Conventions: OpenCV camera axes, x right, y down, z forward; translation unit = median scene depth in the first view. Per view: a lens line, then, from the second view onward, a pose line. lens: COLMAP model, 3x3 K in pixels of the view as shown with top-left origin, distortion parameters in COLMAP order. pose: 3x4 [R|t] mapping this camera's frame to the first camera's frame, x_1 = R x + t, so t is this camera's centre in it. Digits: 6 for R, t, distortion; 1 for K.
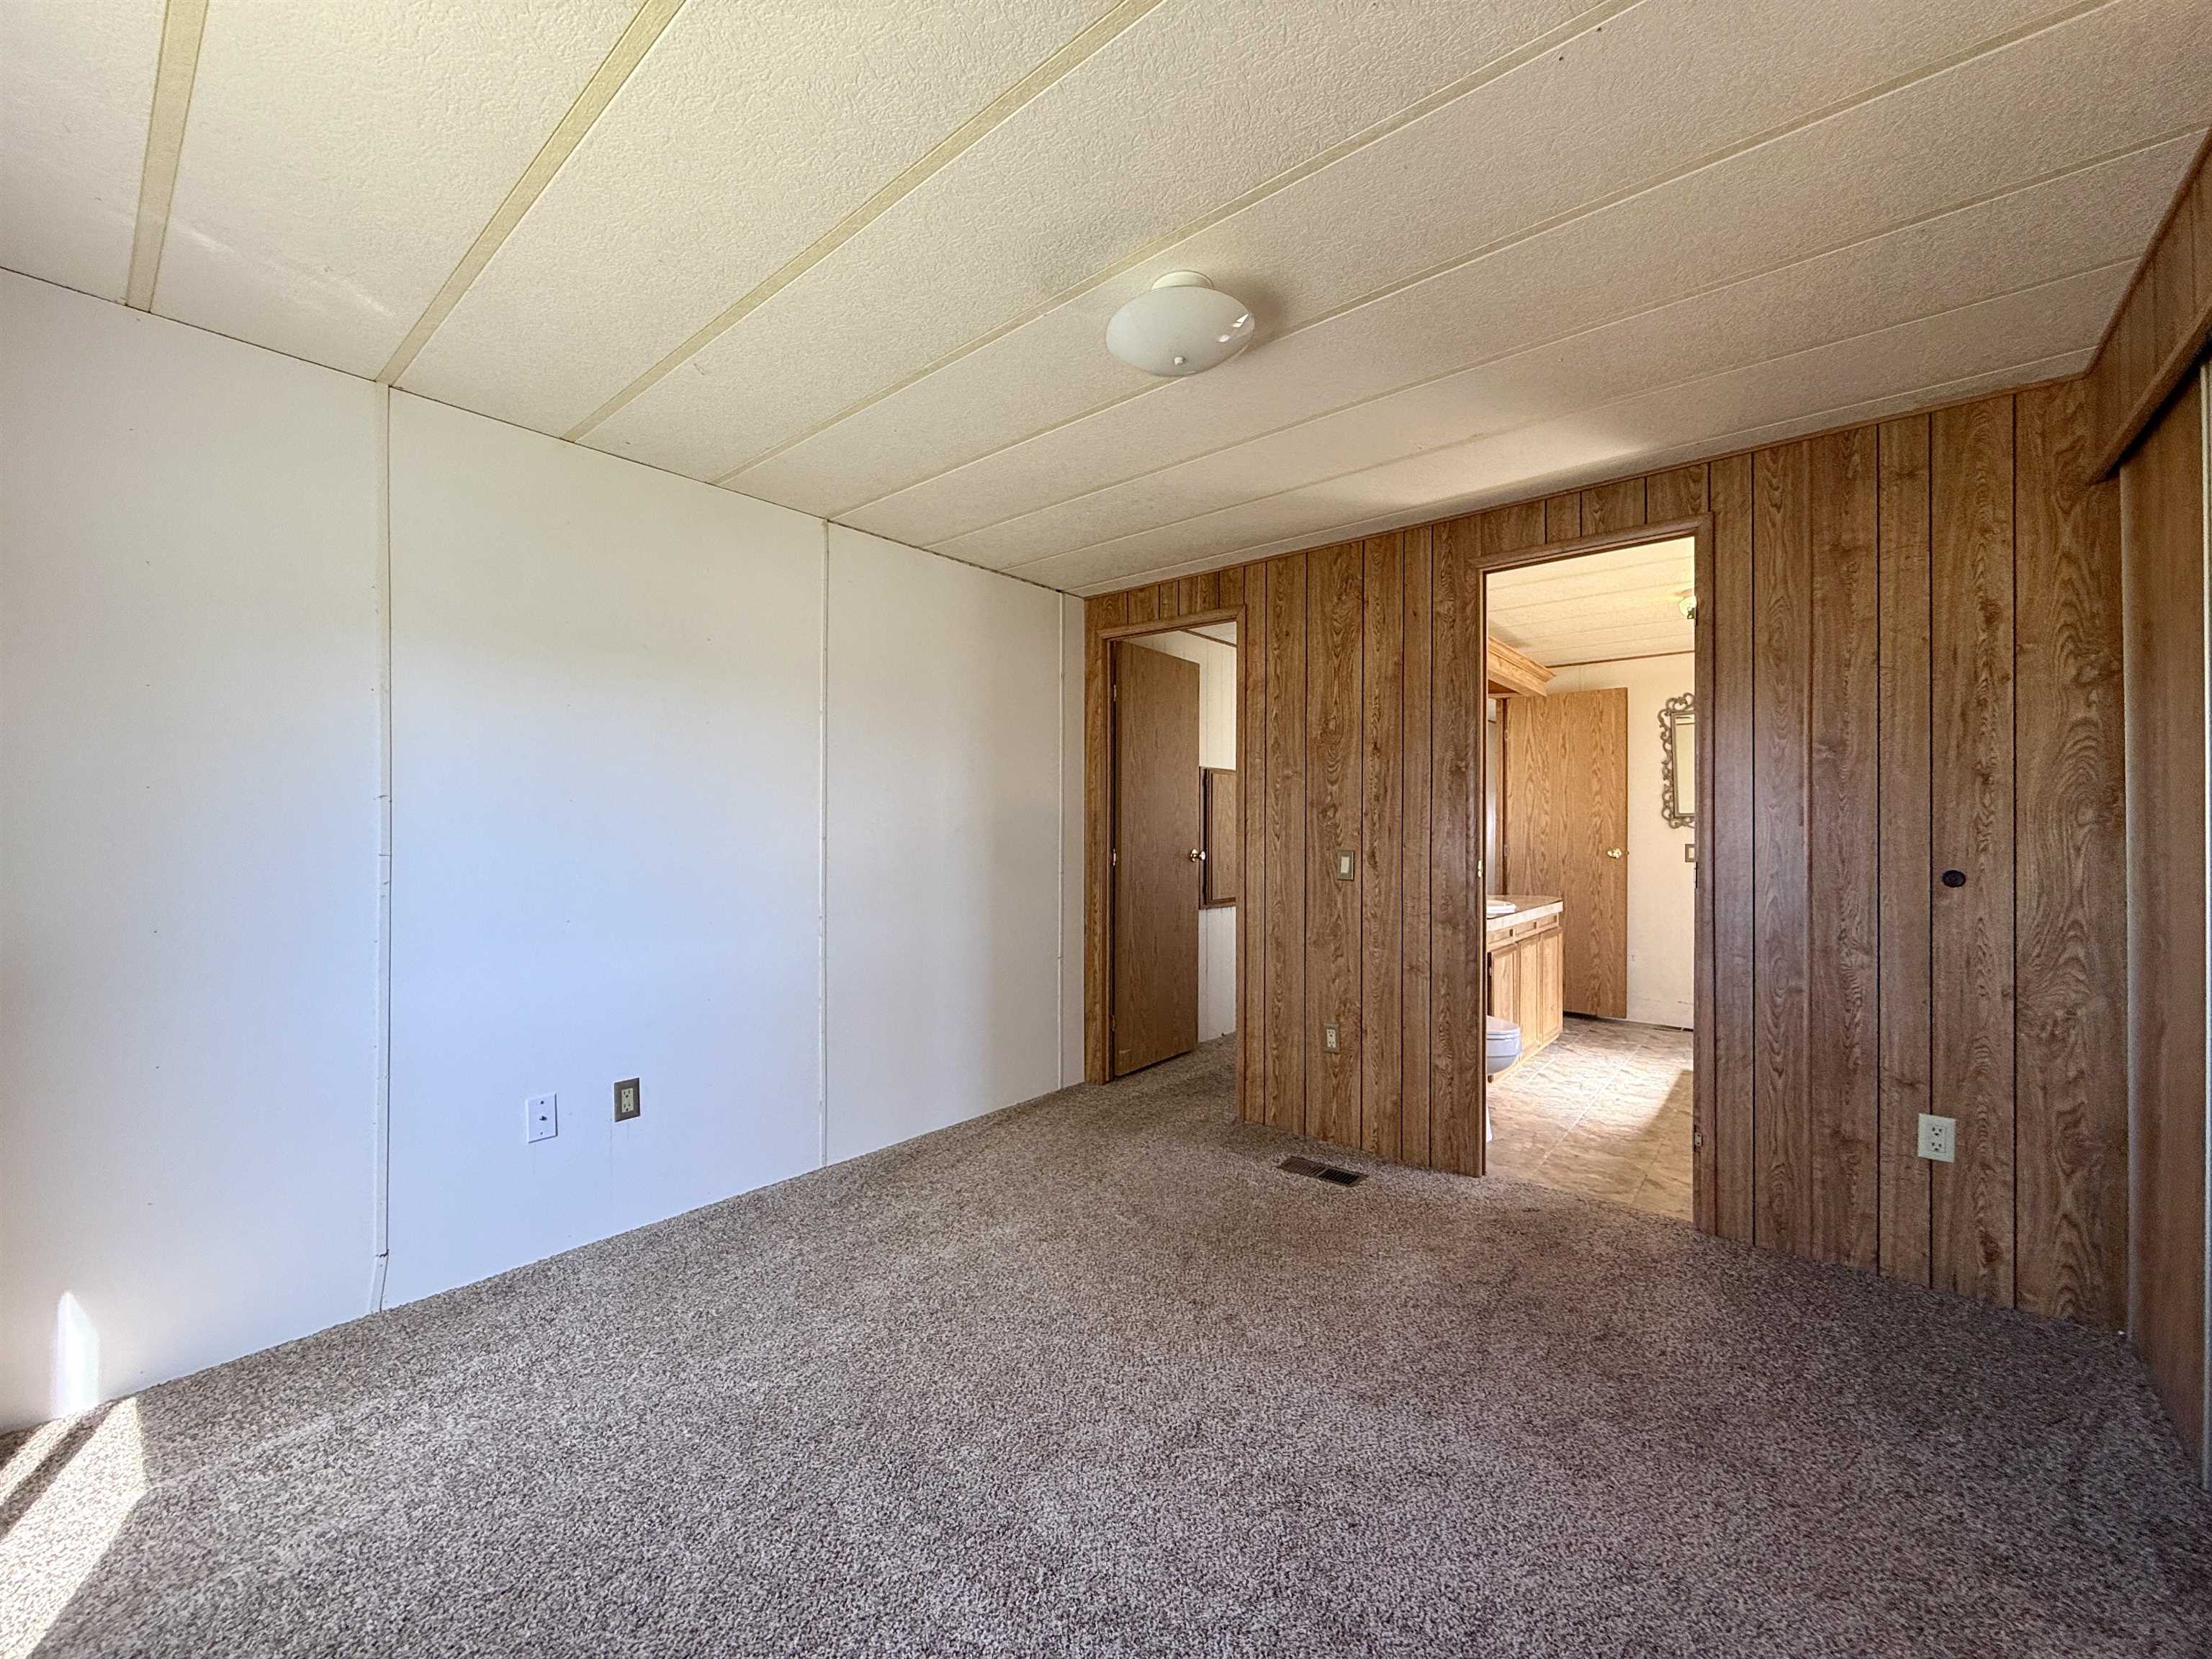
lens RADIAL K [[880.9, 0, 1096.3], [0, 880.9, 828.5], [0, 0, 1]] dist [-0.000017, 0.000095]
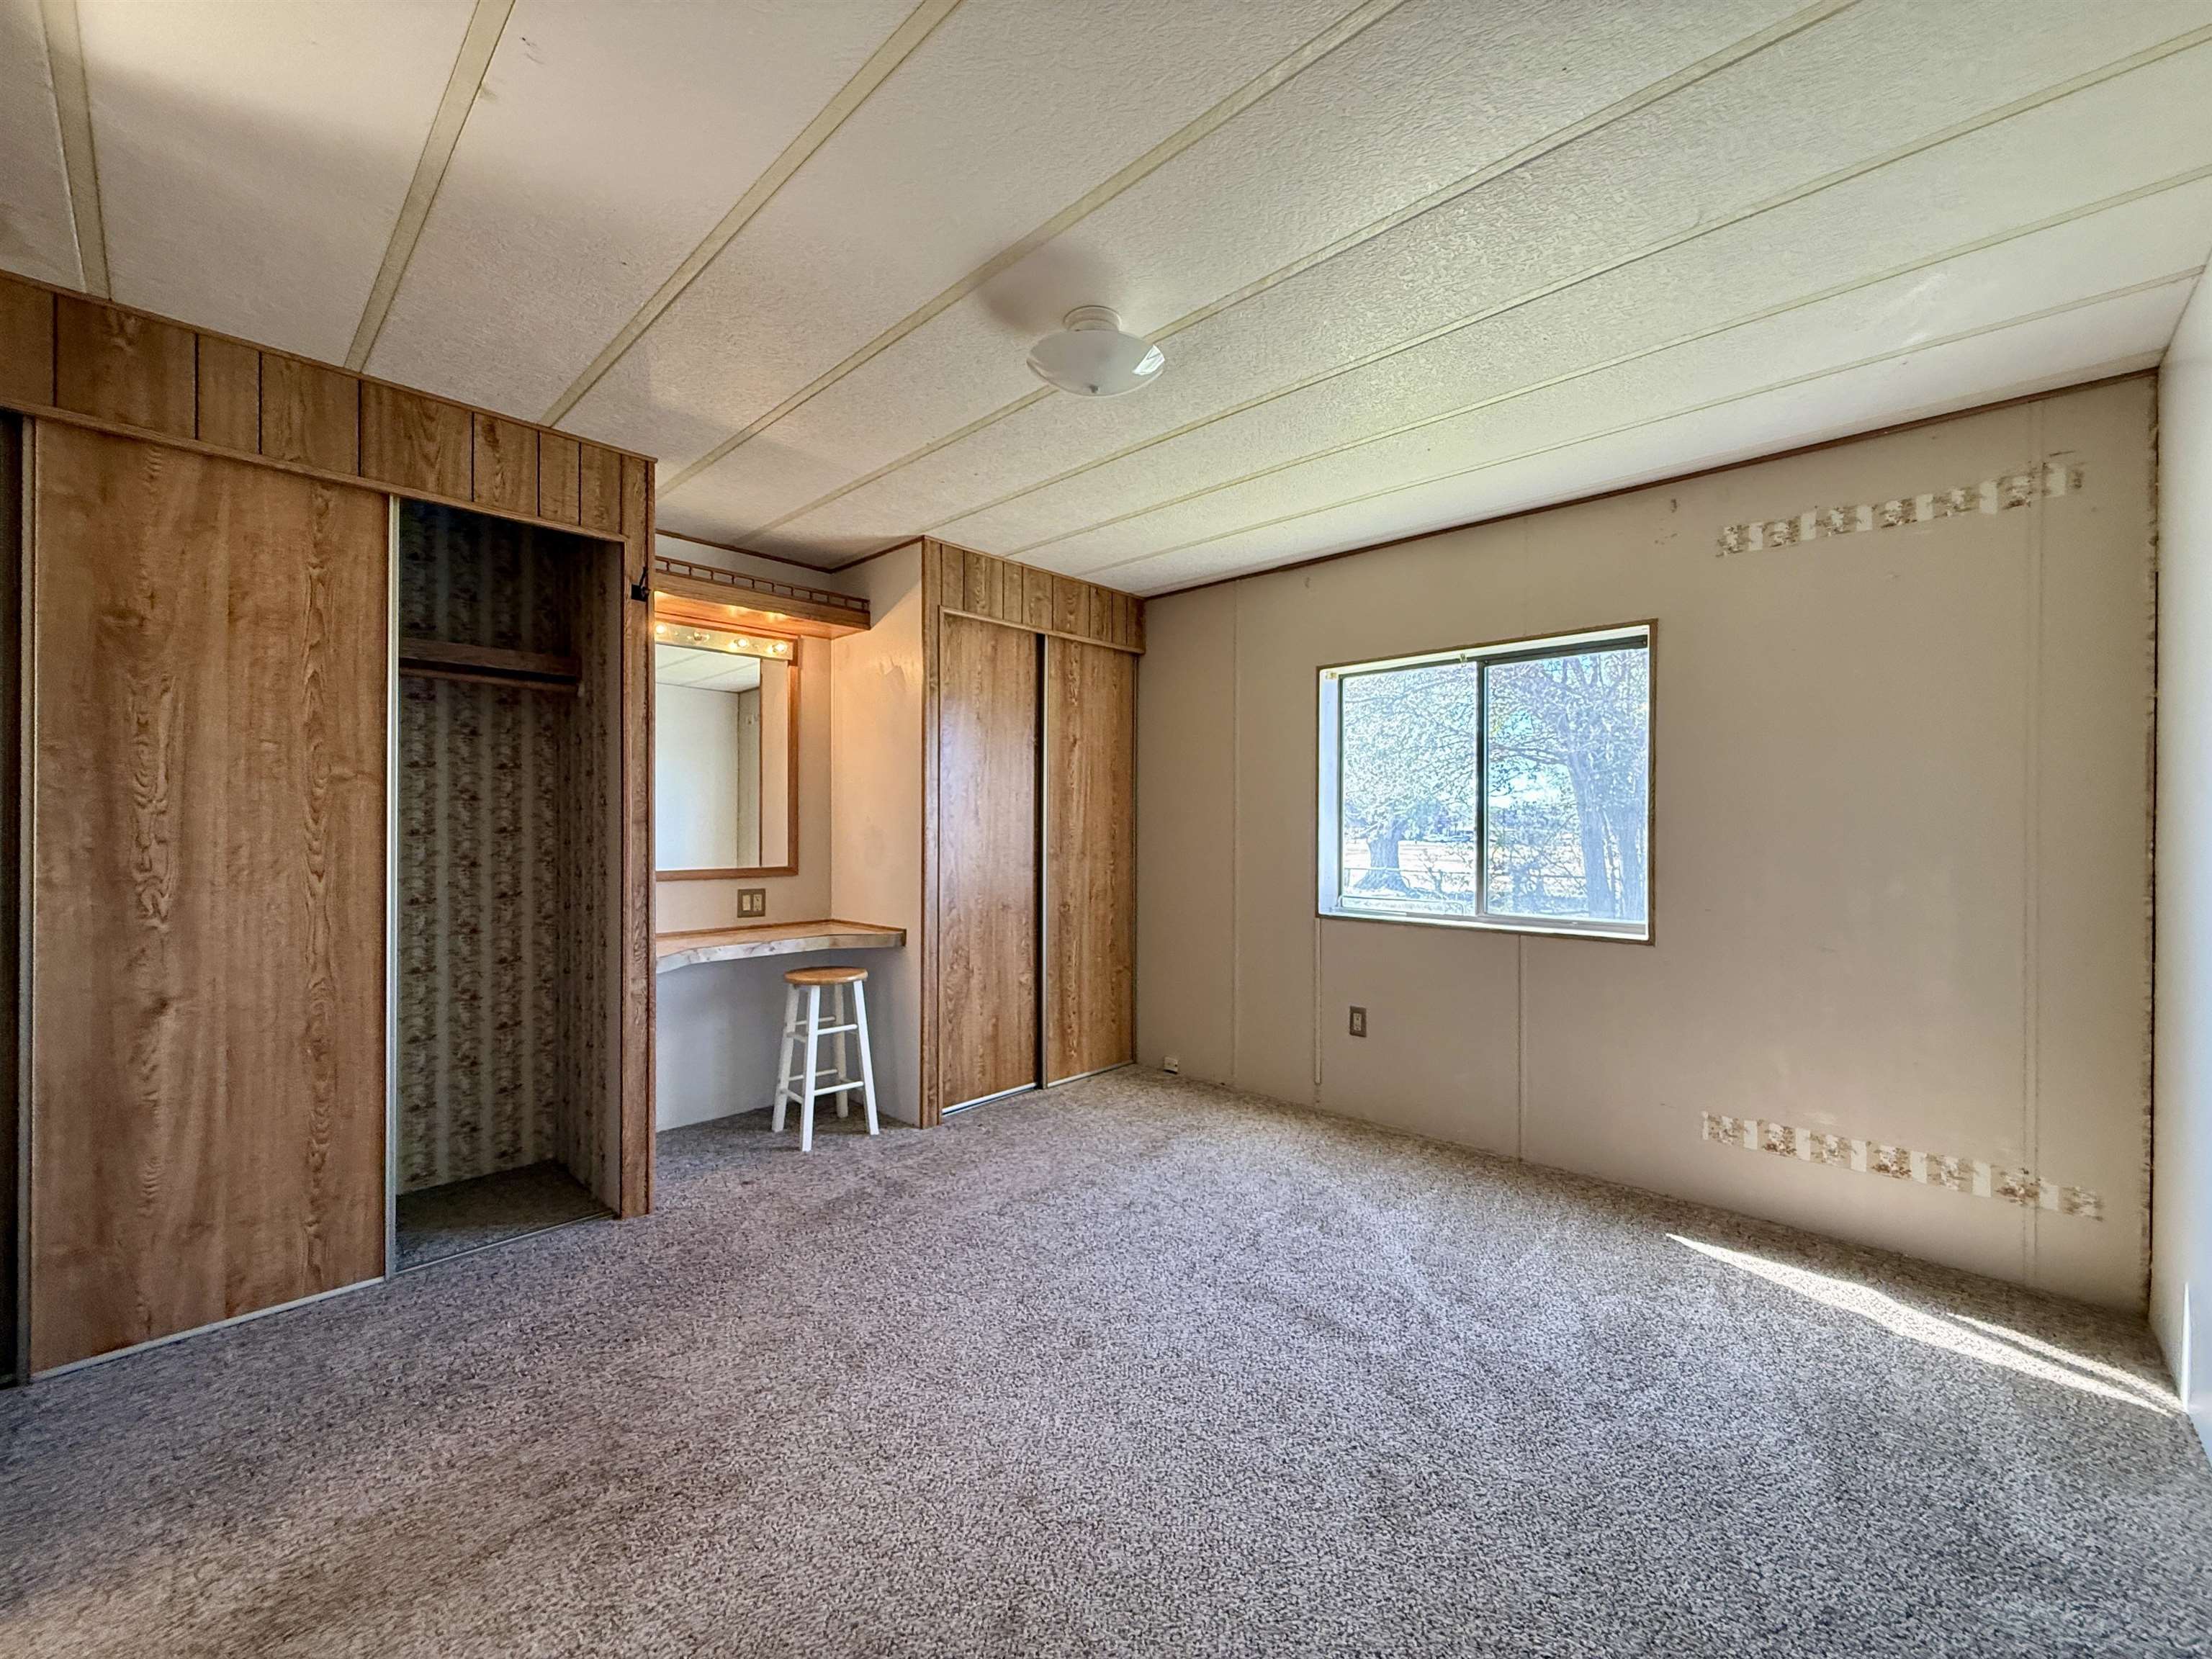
lens RADIAL K [[880.9, 0, 1096.3], [0, 880.9, 828.5], [0, 0, 1]] dist [-0.000017, 0.000095]
pose [[-0.997934, -0.003708, 0.064147, 0.018847], [-0.003686, 0.999993, 0.000462, 0.005671], [-0.064149, 0.000225, -0.997940, 1.186541]]
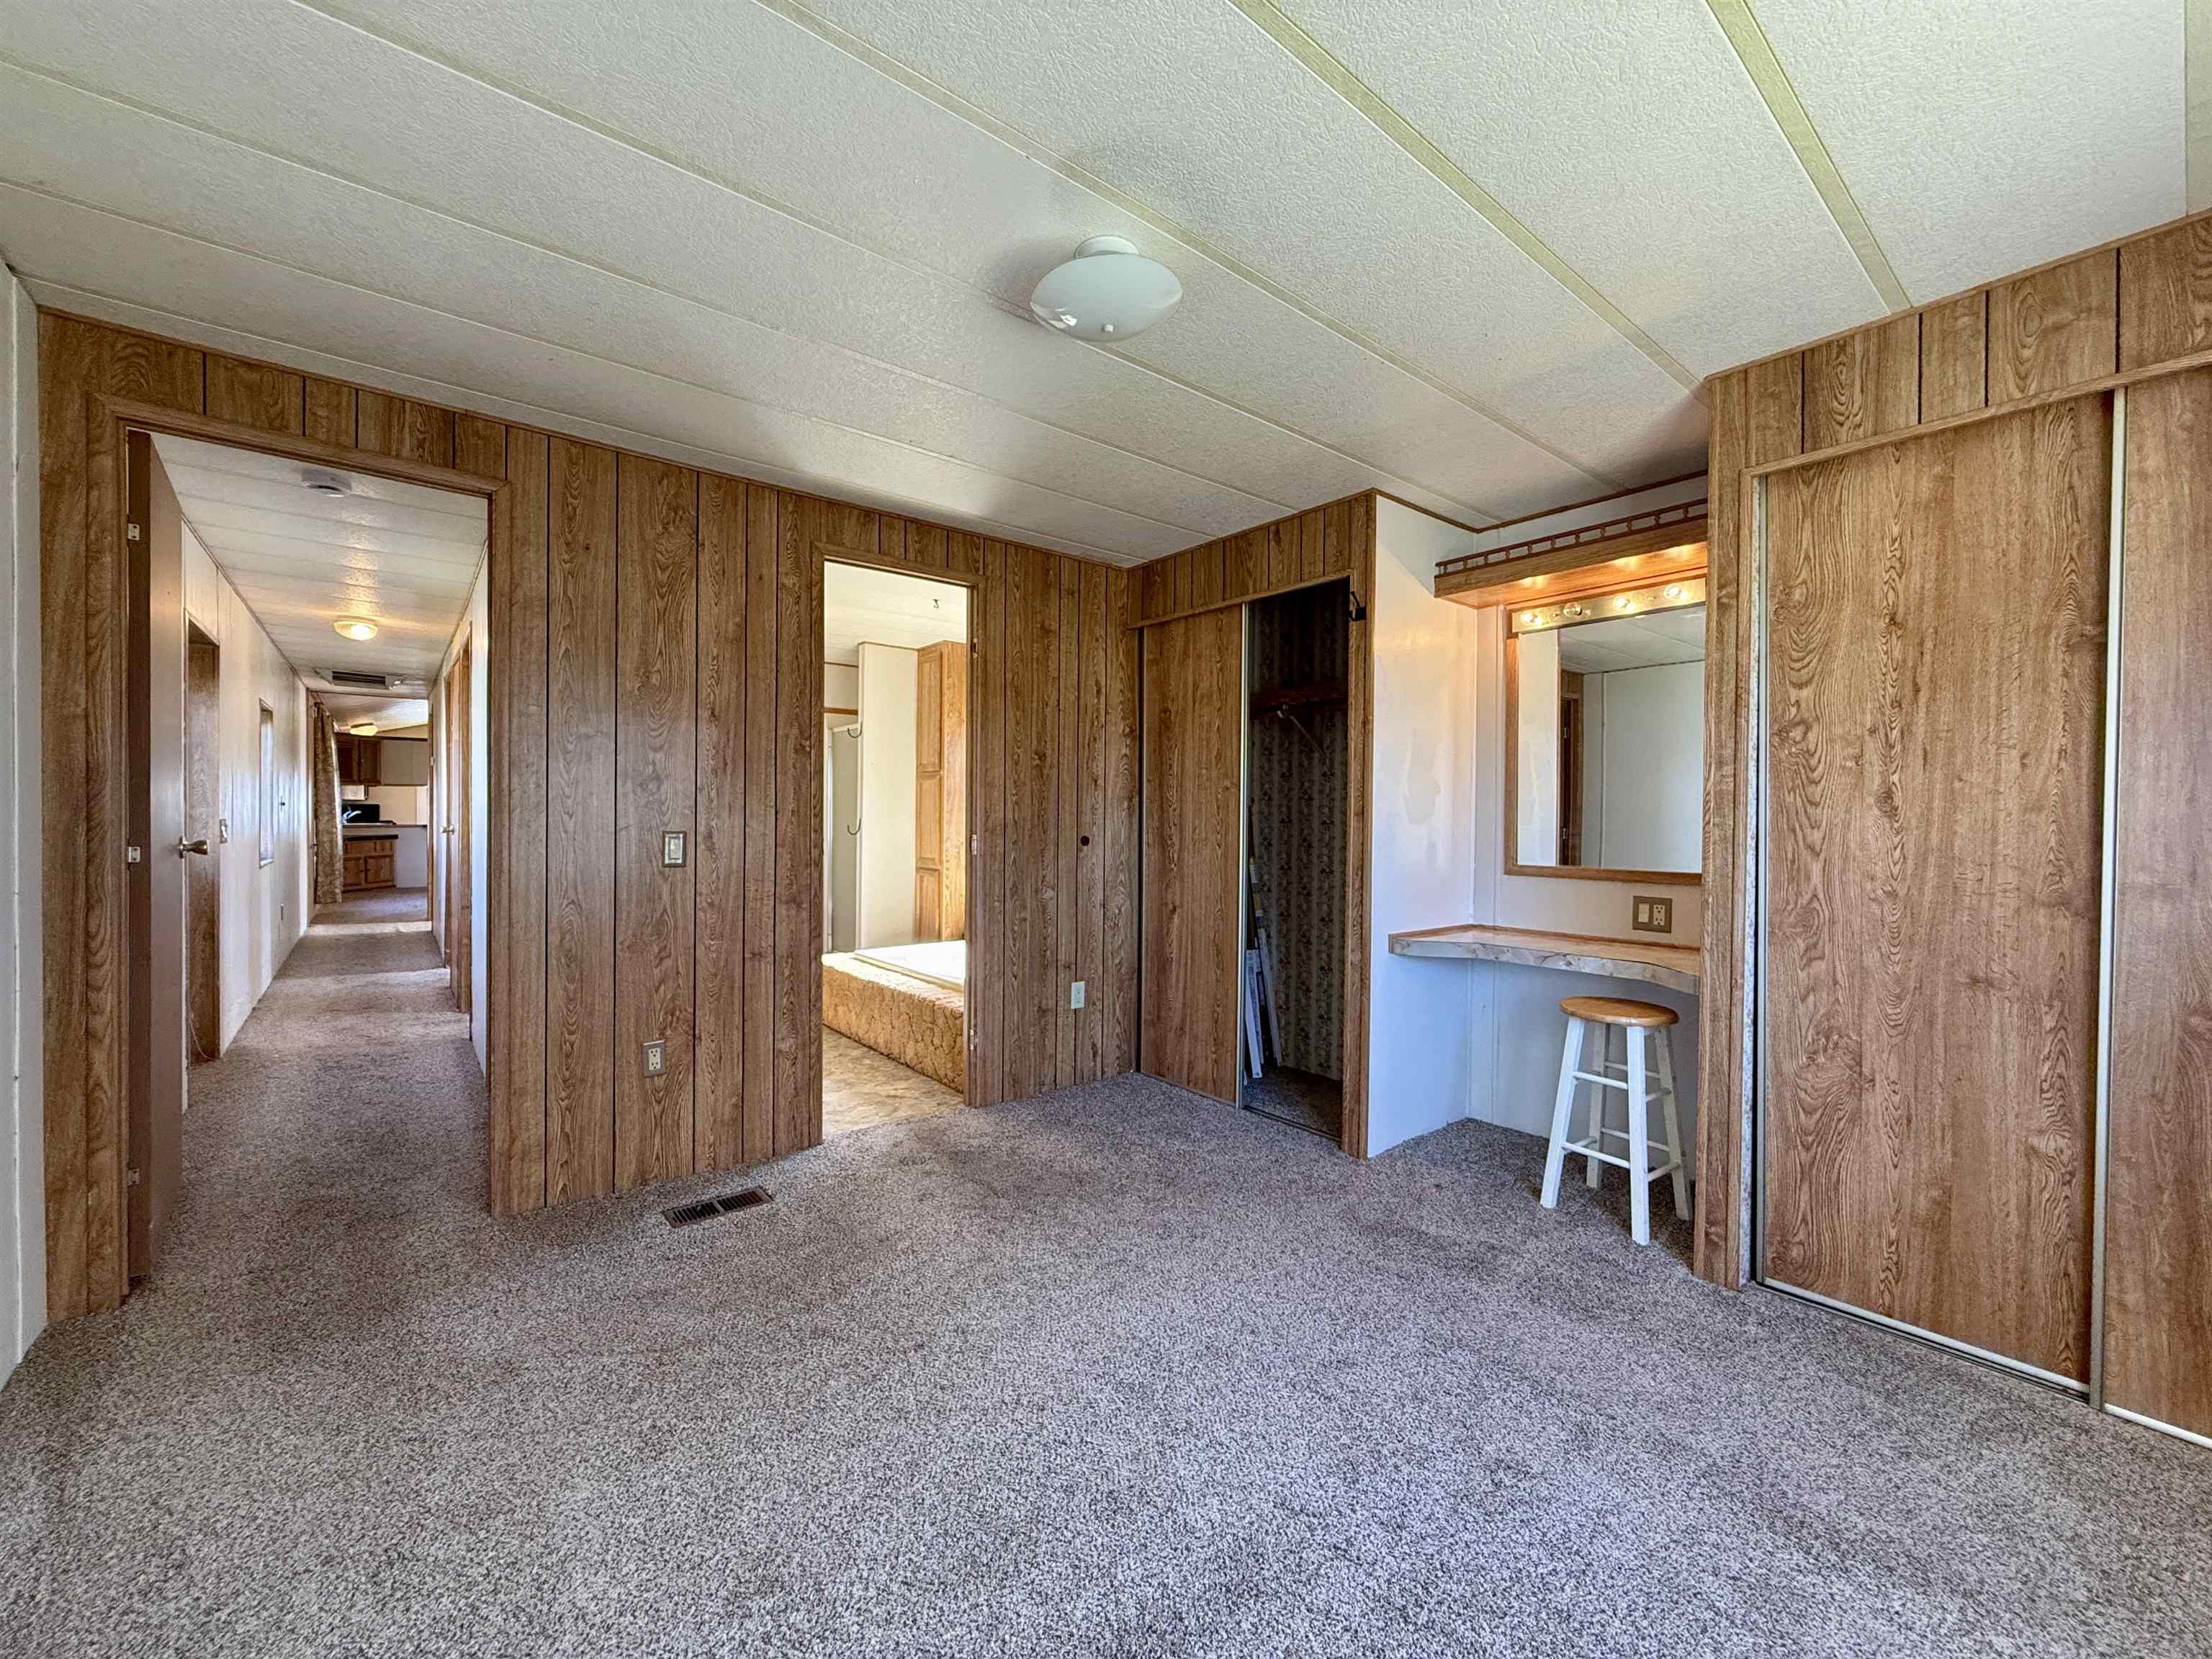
lens RADIAL K [[880.9, 0, 1096.3], [0, 880.9, 828.5], [0, 0, 1]] dist [-0.000017, 0.000095]
pose [[0.191597, -0.012777, 0.981390, -0.494092], [-0.010319, 0.999834, 0.015032, 0.005554], [-0.981419, -0.013008, 0.191434, 0.467055]]
